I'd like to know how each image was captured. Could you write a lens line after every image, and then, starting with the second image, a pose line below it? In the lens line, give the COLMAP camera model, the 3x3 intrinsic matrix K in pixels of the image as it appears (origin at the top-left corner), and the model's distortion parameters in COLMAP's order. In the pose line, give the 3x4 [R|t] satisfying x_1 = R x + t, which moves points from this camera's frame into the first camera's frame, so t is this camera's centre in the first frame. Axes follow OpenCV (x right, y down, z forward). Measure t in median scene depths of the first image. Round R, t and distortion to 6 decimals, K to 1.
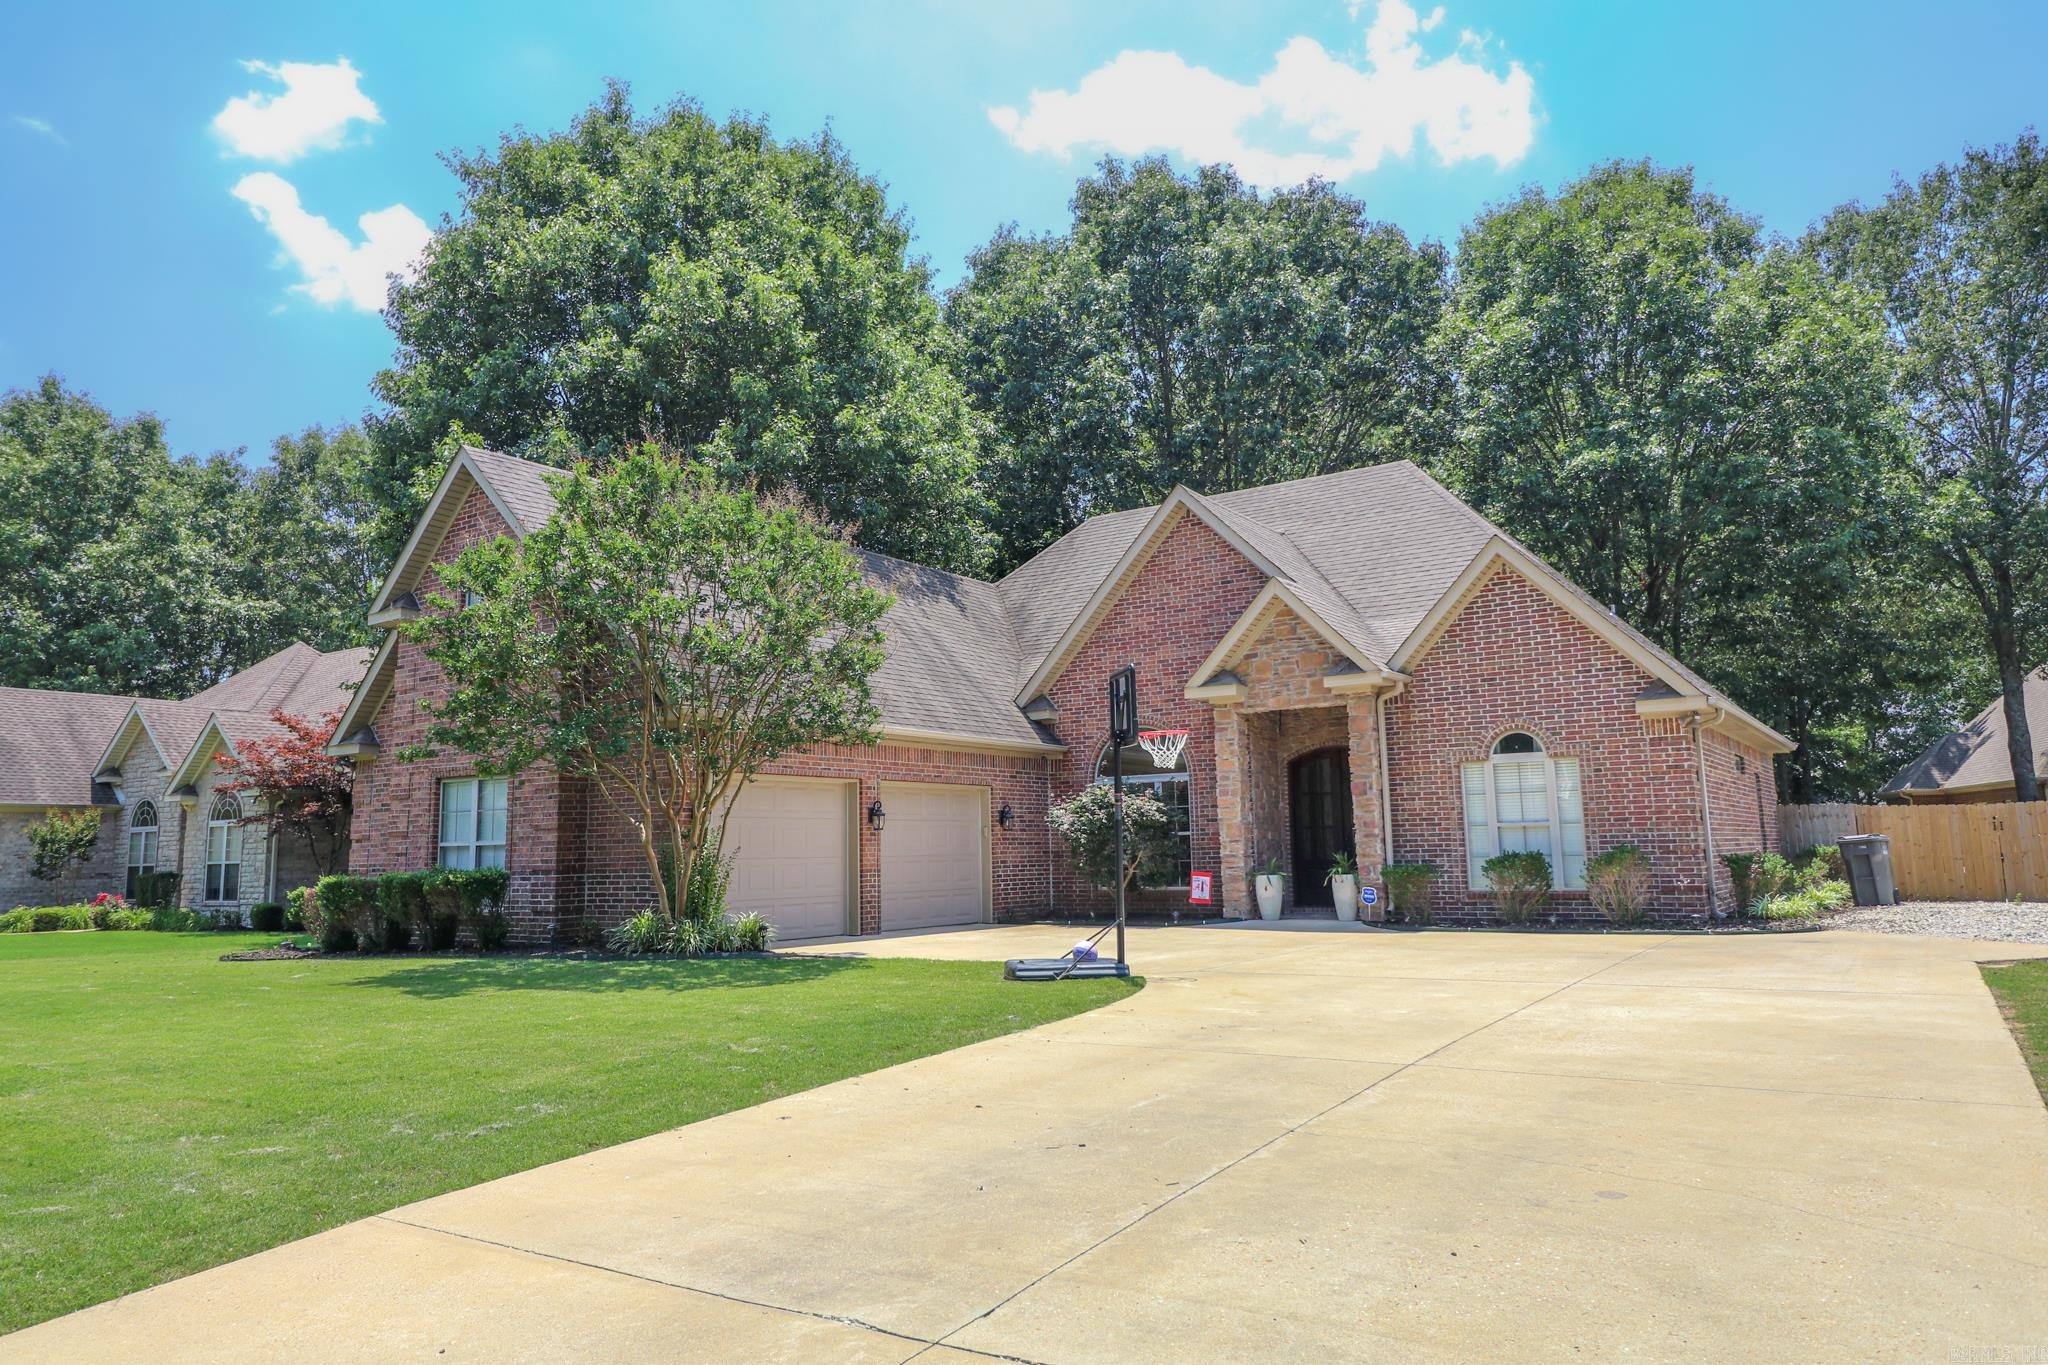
lens RADIAL K [[1344.6, 0, 1013.7], [0, 1344.6, 655.2], [0, 0, 1]] dist [0.002043, 0.005432]
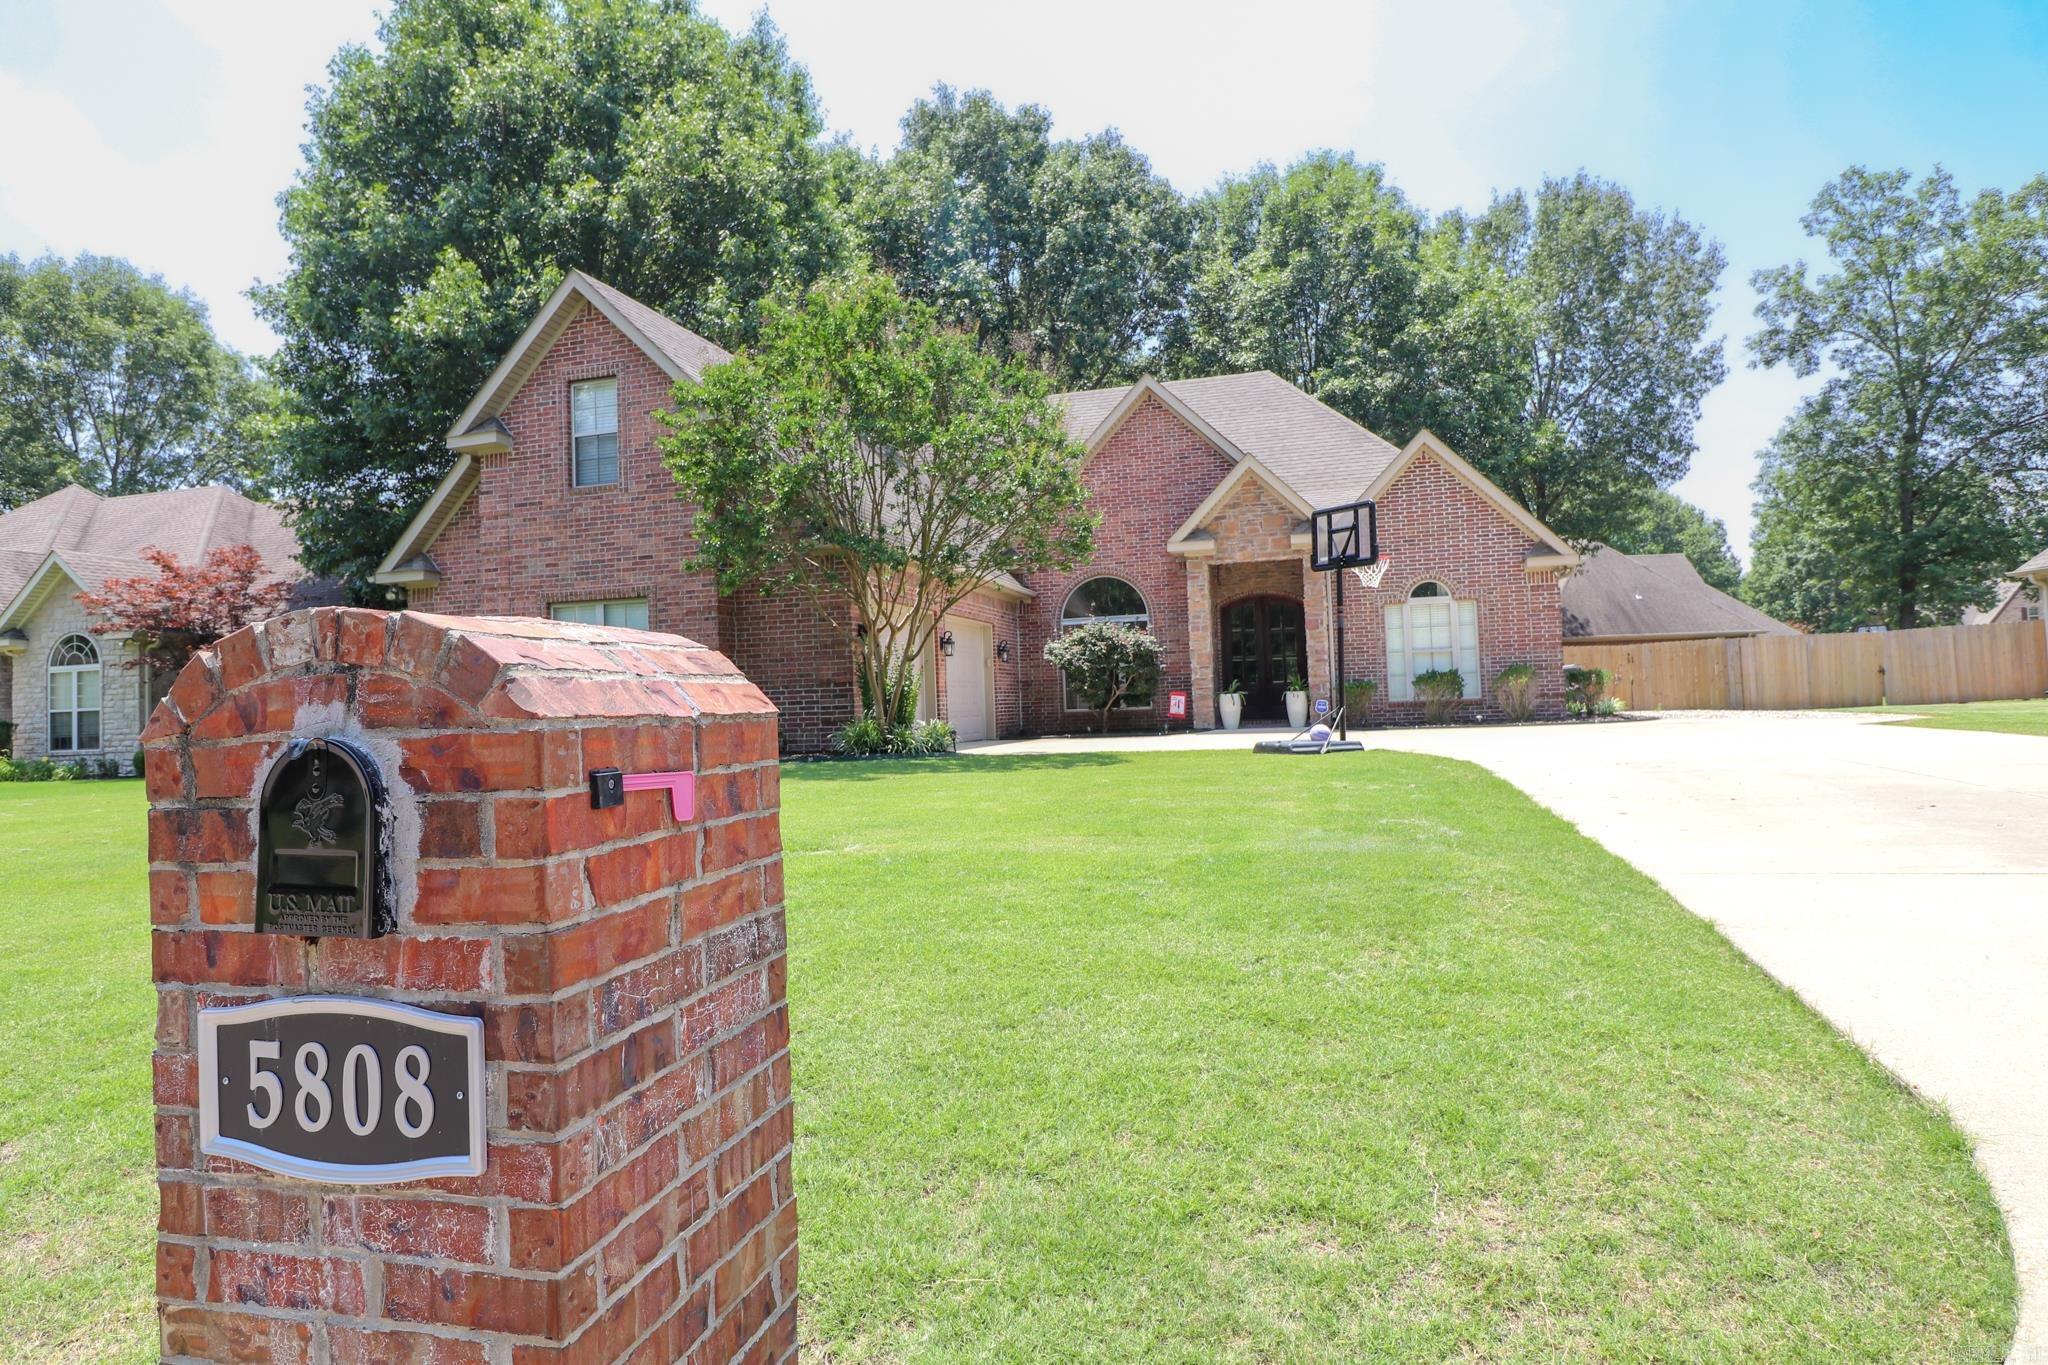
lens RADIAL K [[1139.5, 0, 1021.3], [0, 1139.5, 660.6], [0, 0, 1]] dist [-0.001198, -0.006282]
pose [[0.946636, -0.001136, 0.322302, -0.307639], [-0.030192, 0.995284, 0.092186, 0.037359], [-0.320886, -0.096998, 0.942138, 0.059972]]
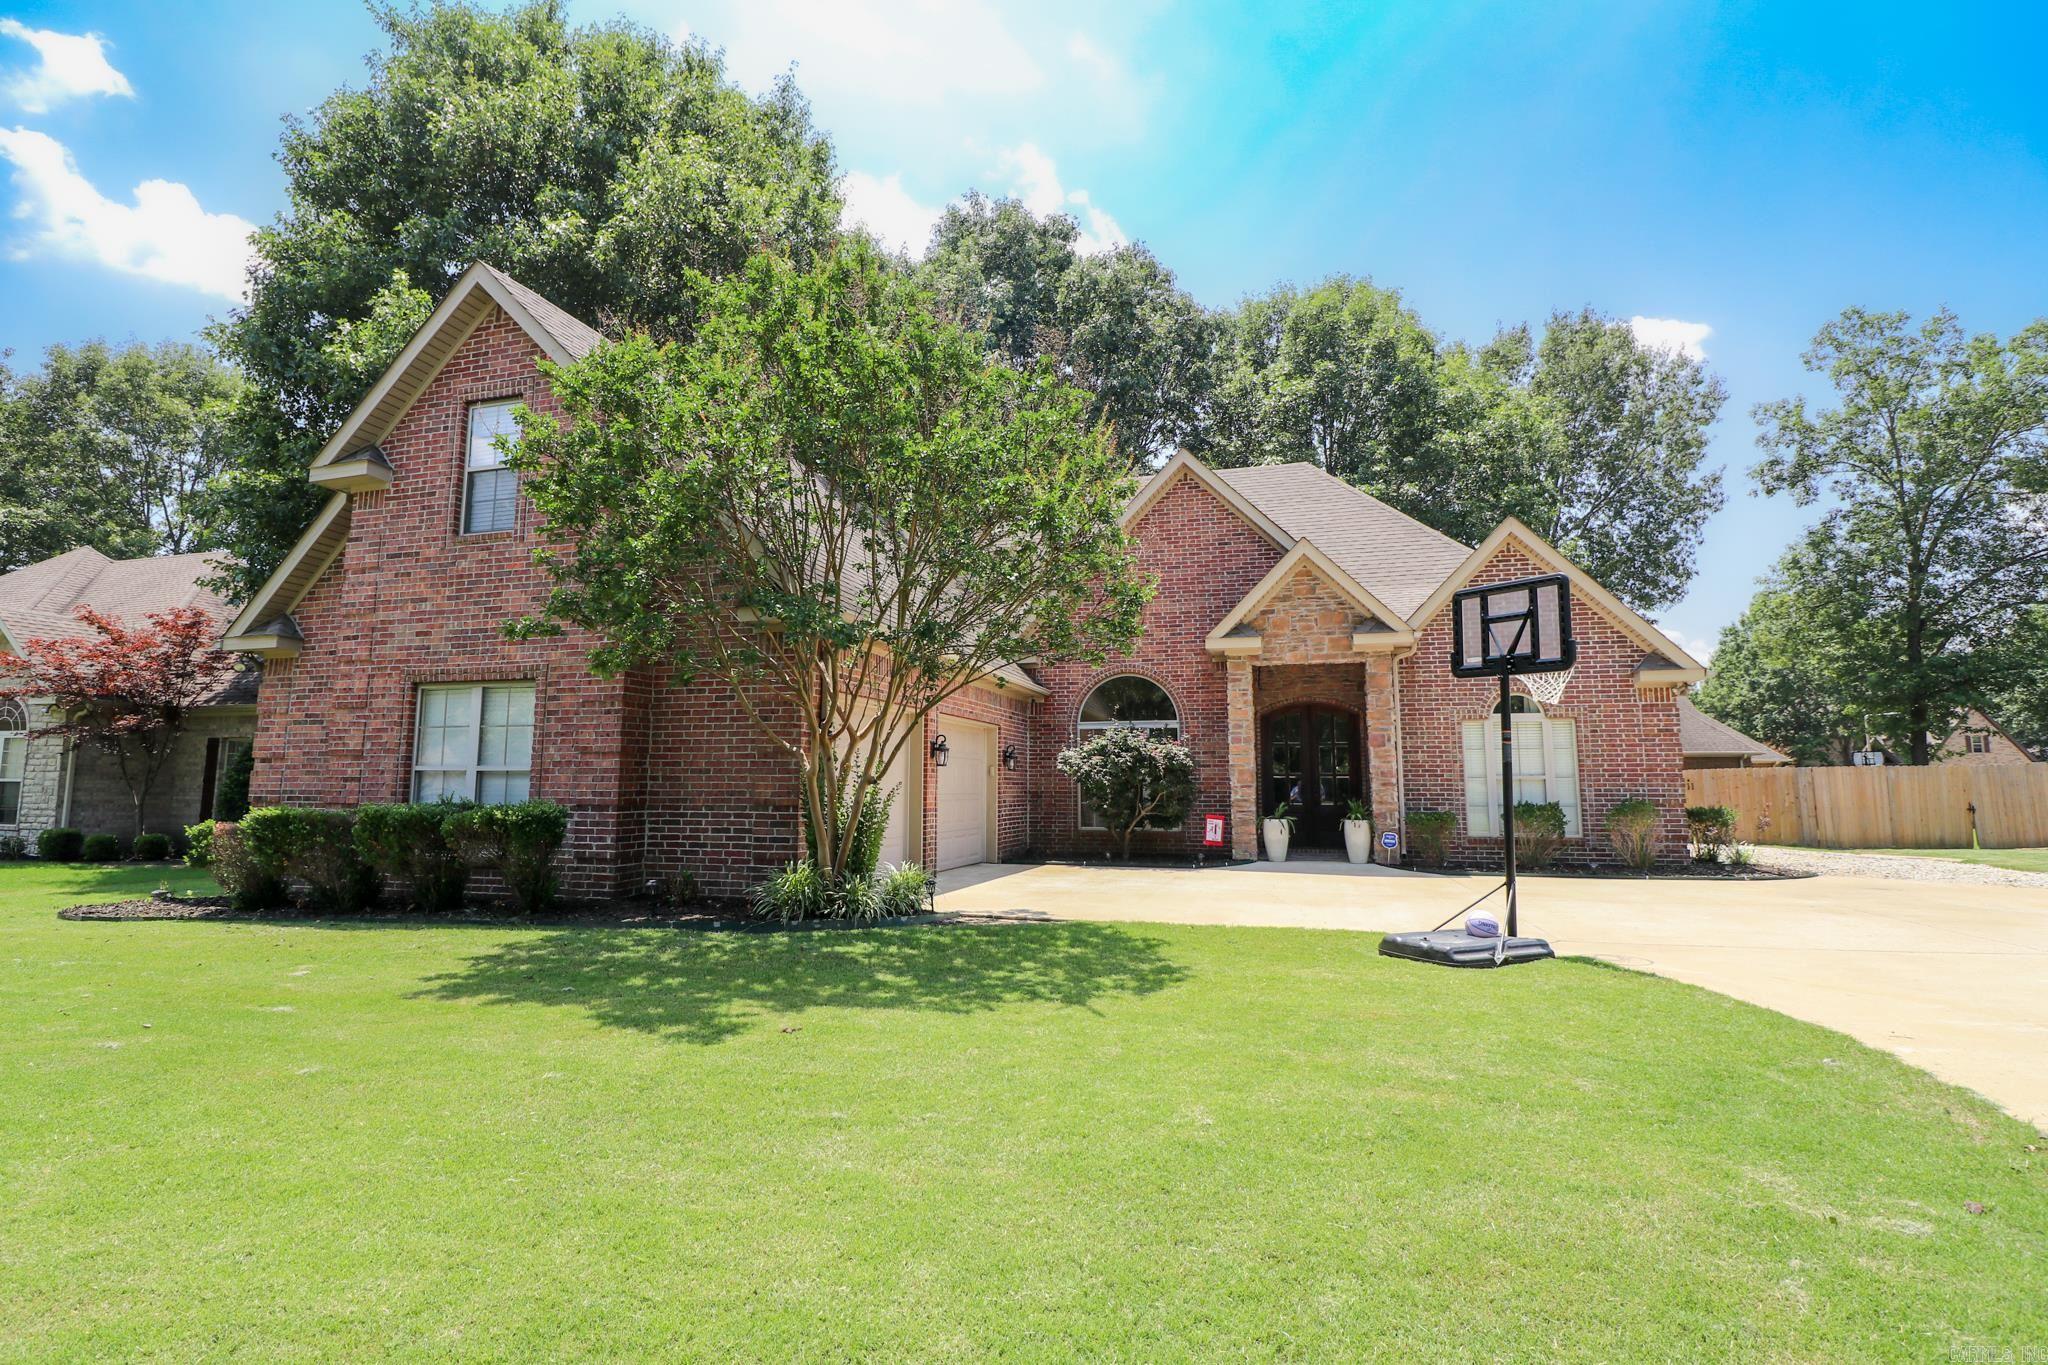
lens RADIAL K [[994.6, 0, 1019.3], [0, 994.6, 661.0], [0, 0, 1]] dist [-0.006272, -0.009340]
pose [[0.950058, 0.060957, 0.306062, -0.228155], [-0.065939, 0.997806, 0.005958, 0.043891], [-0.305027, -0.025842, 0.951993, 0.292694]]
